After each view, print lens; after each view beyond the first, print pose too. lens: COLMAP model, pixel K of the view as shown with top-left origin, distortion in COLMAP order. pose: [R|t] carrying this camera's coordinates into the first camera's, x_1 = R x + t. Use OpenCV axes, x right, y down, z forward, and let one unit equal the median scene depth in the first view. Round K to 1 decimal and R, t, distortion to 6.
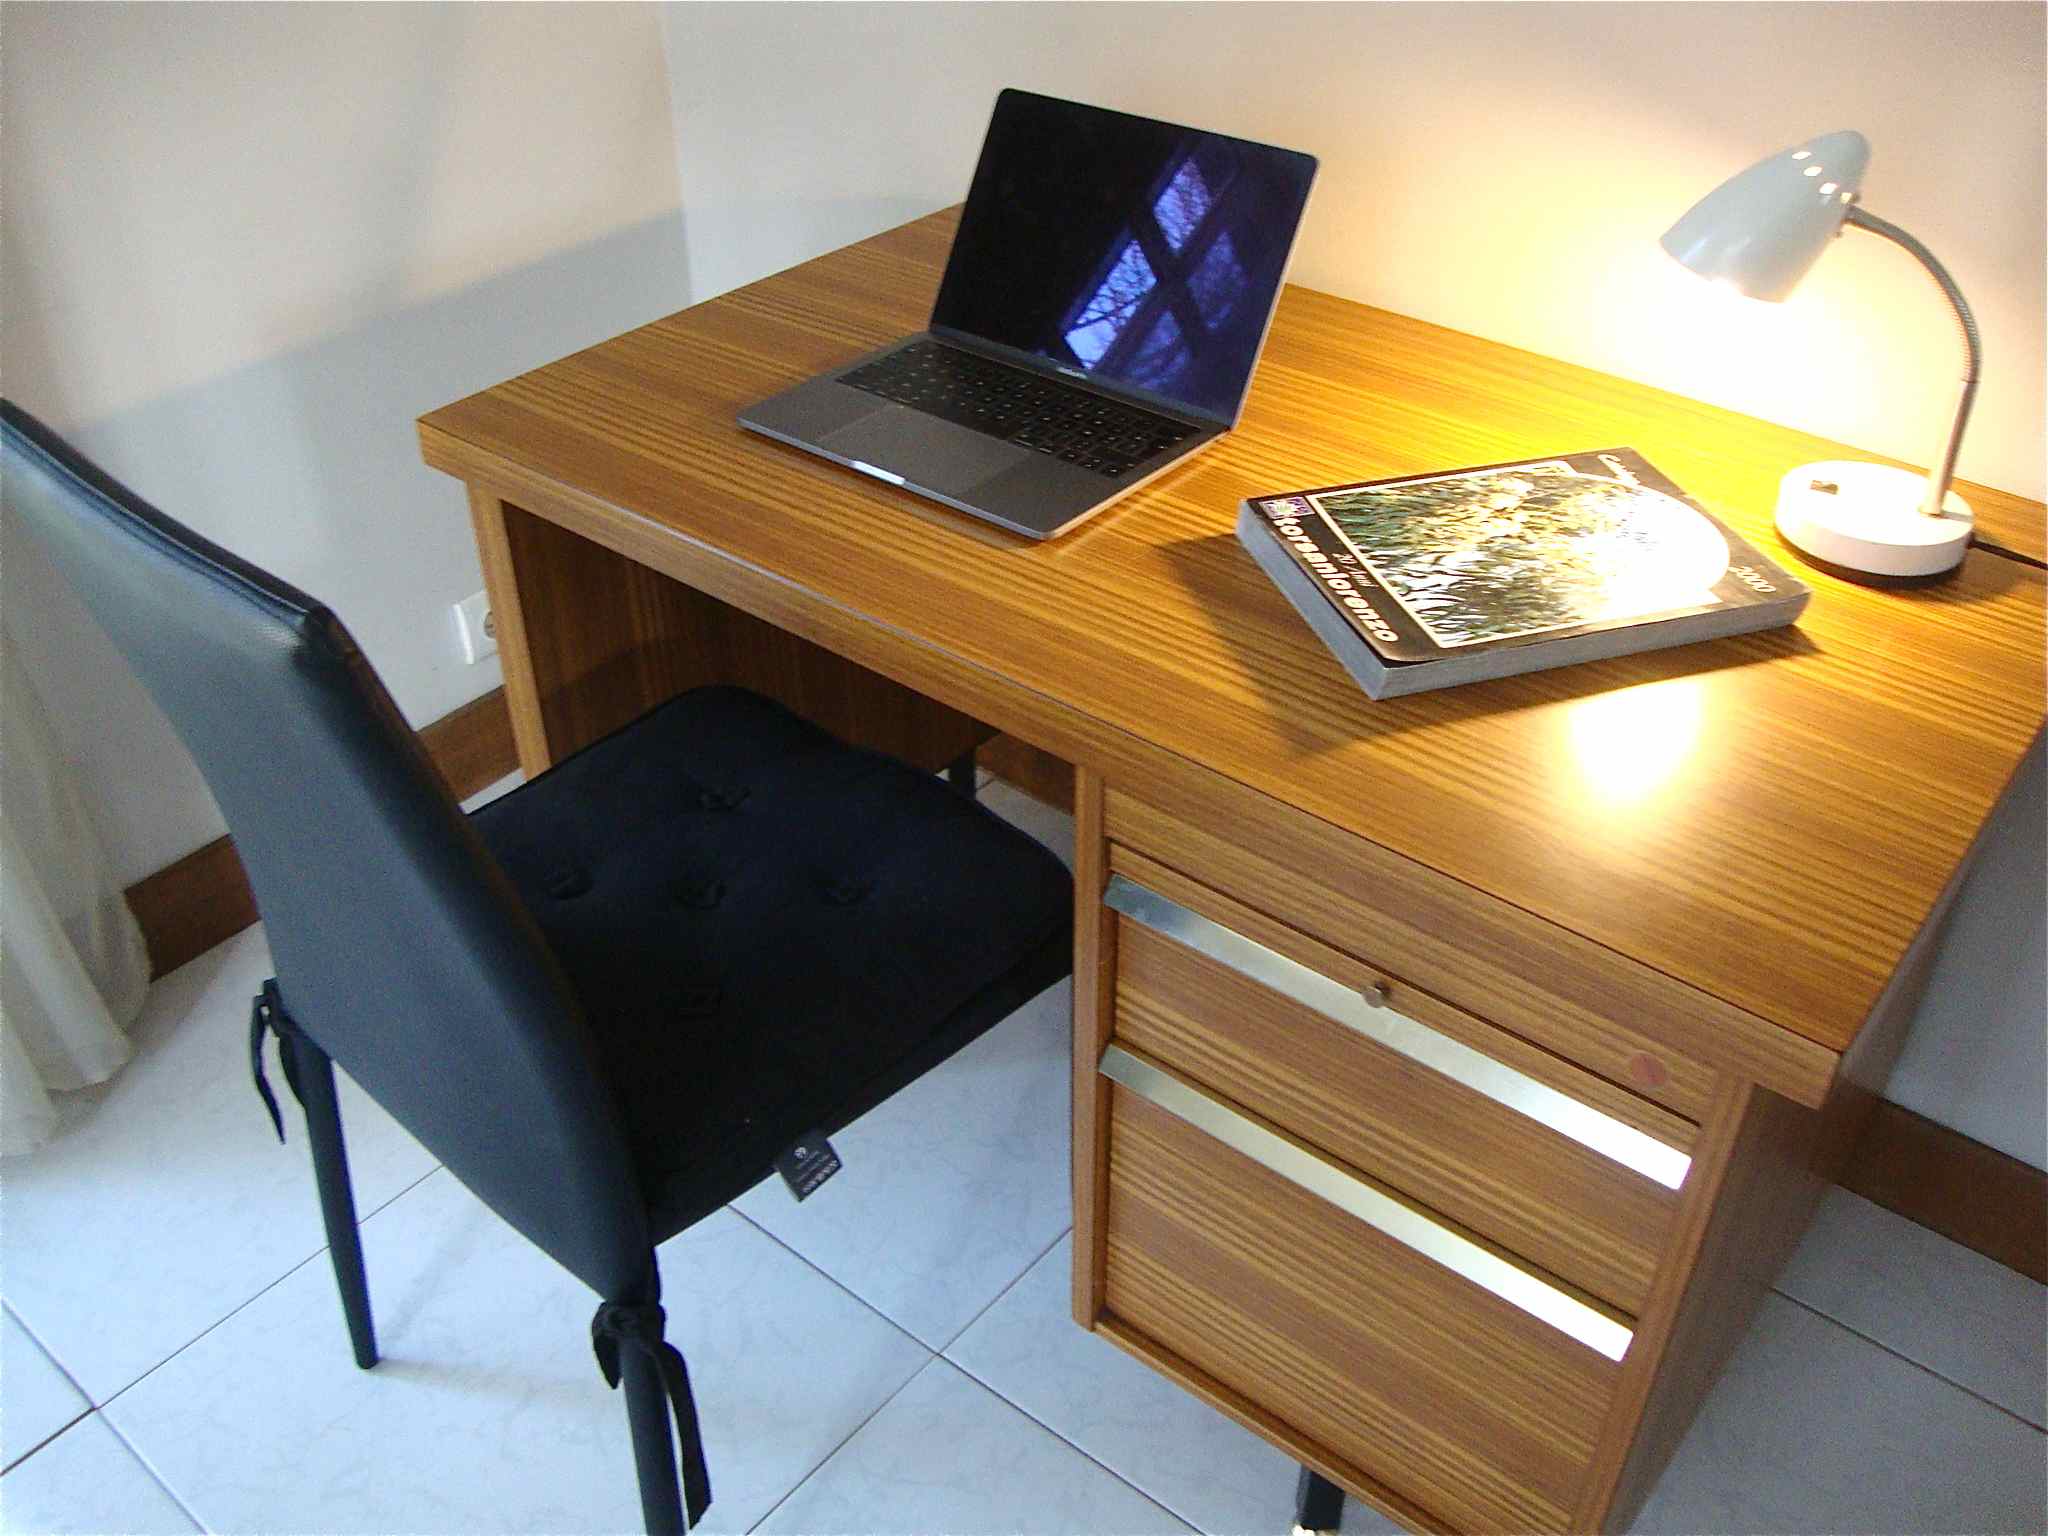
lens RADIAL K [[1818.3, 0, 1049.5], [0, 1818.3, 767.5], [0, 0, 1]] dist [-0.216791, 0.233494]
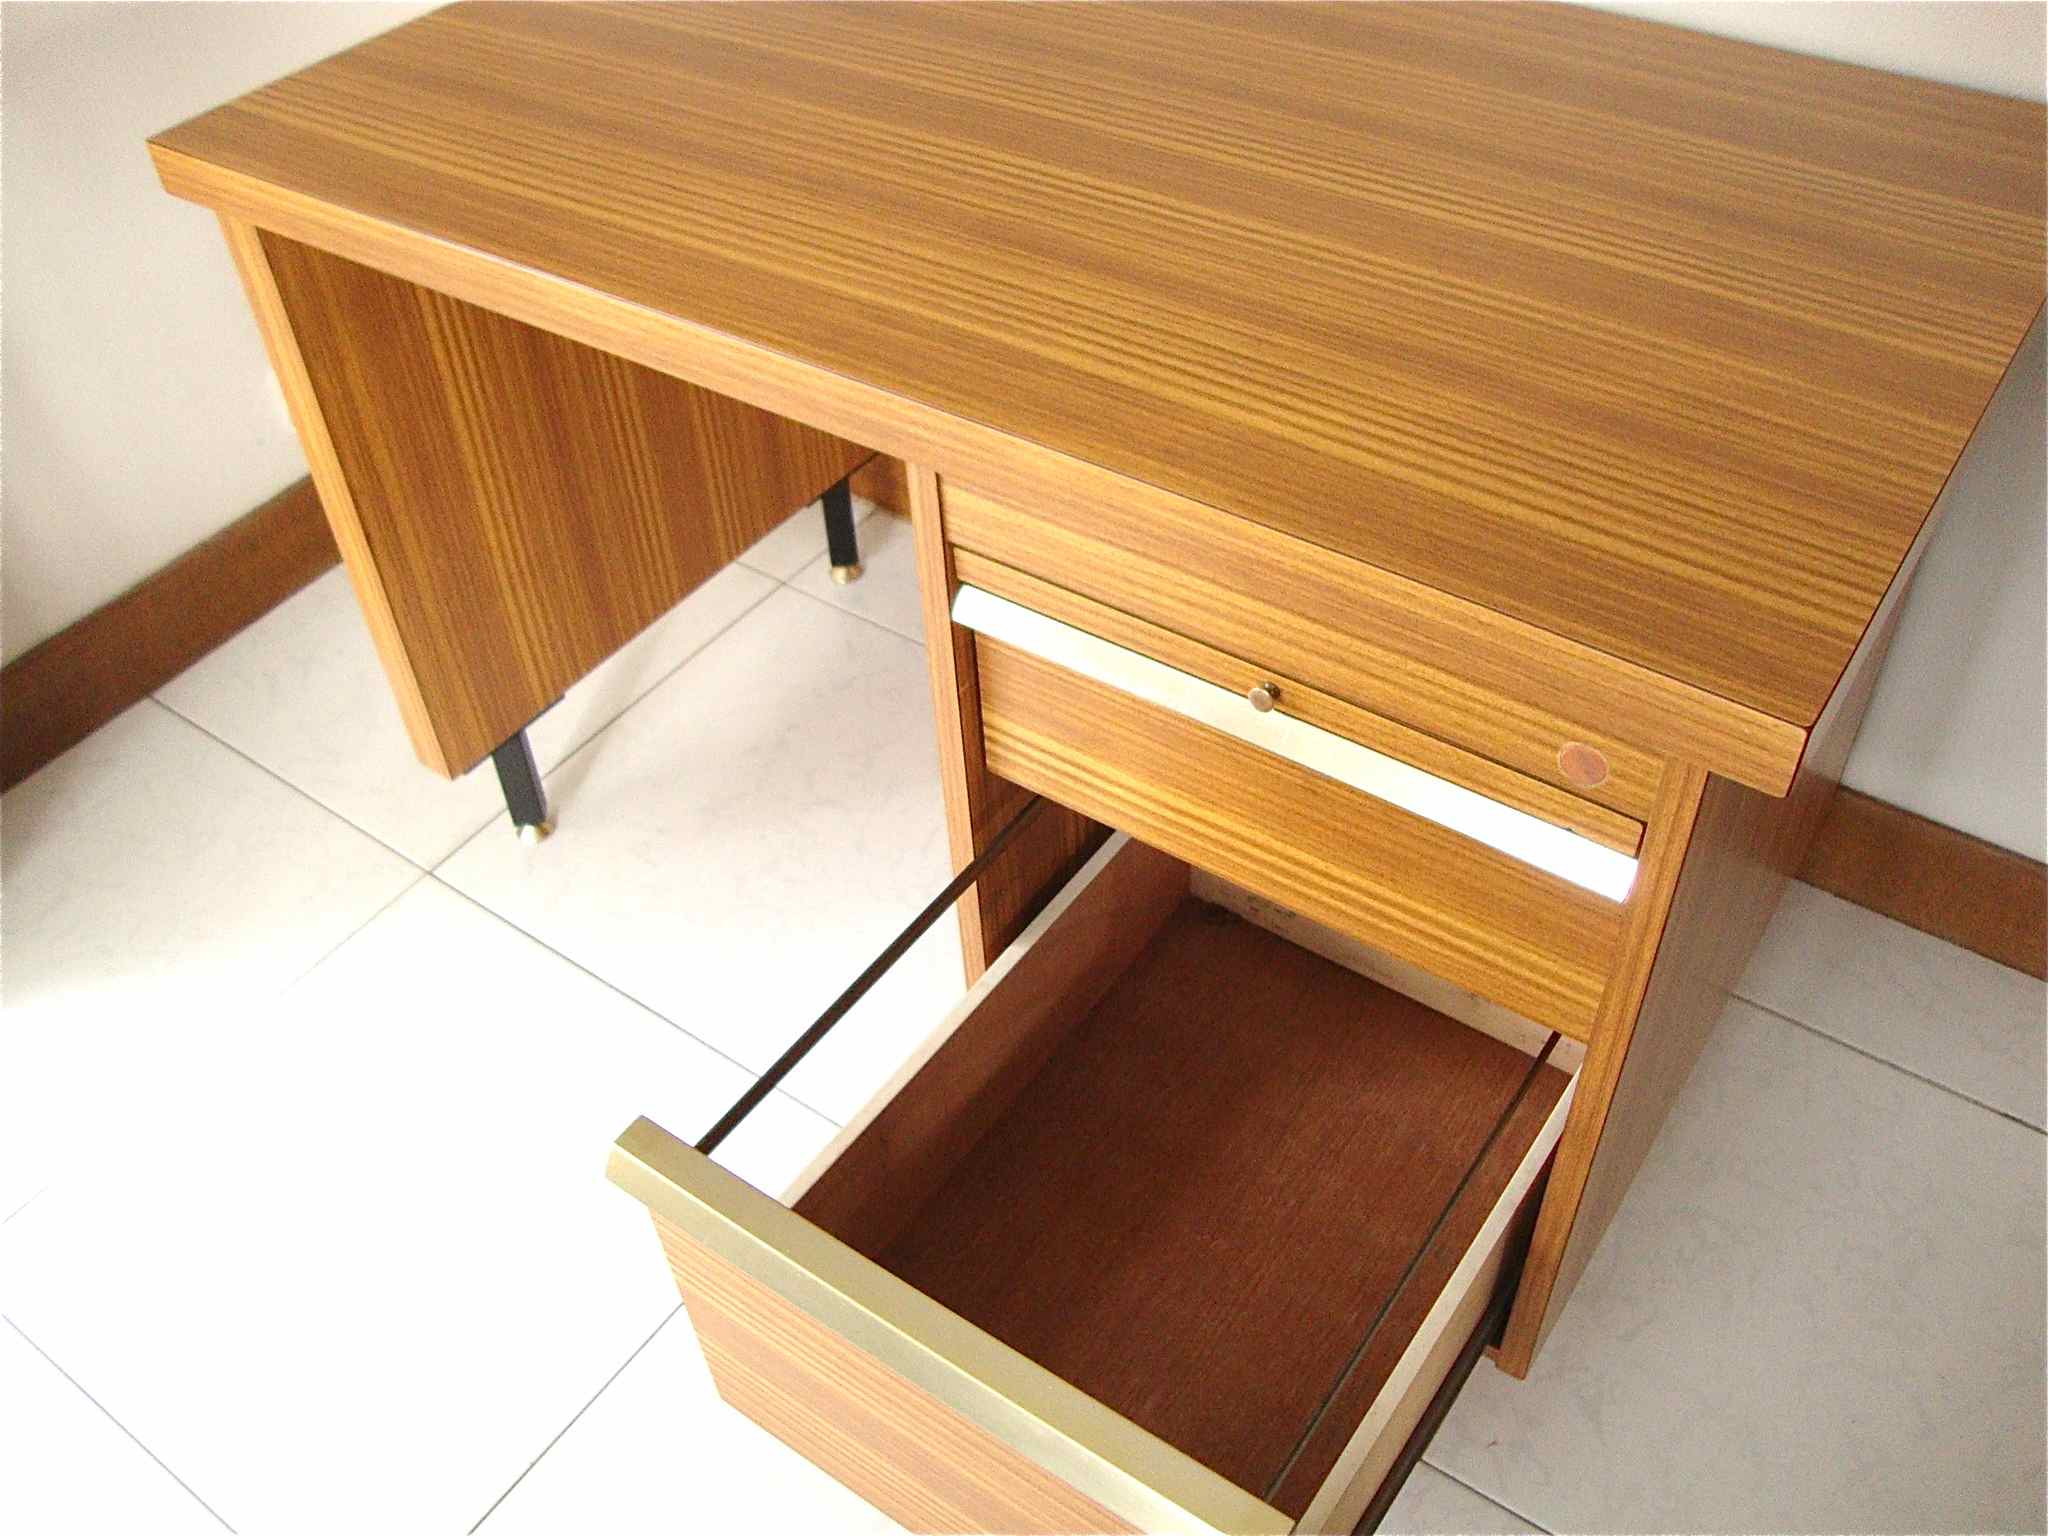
lens RADIAL K [[1818.3, 0, 1049.5], [0, 1818.3, 767.5], [0, 0, 1]] dist [-0.216791, 0.233494]
pose [[0.996639, -0.077780, 0.025698, 0.045452], [0.073449, 0.987416, 0.140055, 0.025049], [-0.036268, -0.137697, 0.989810, 0.119817]]
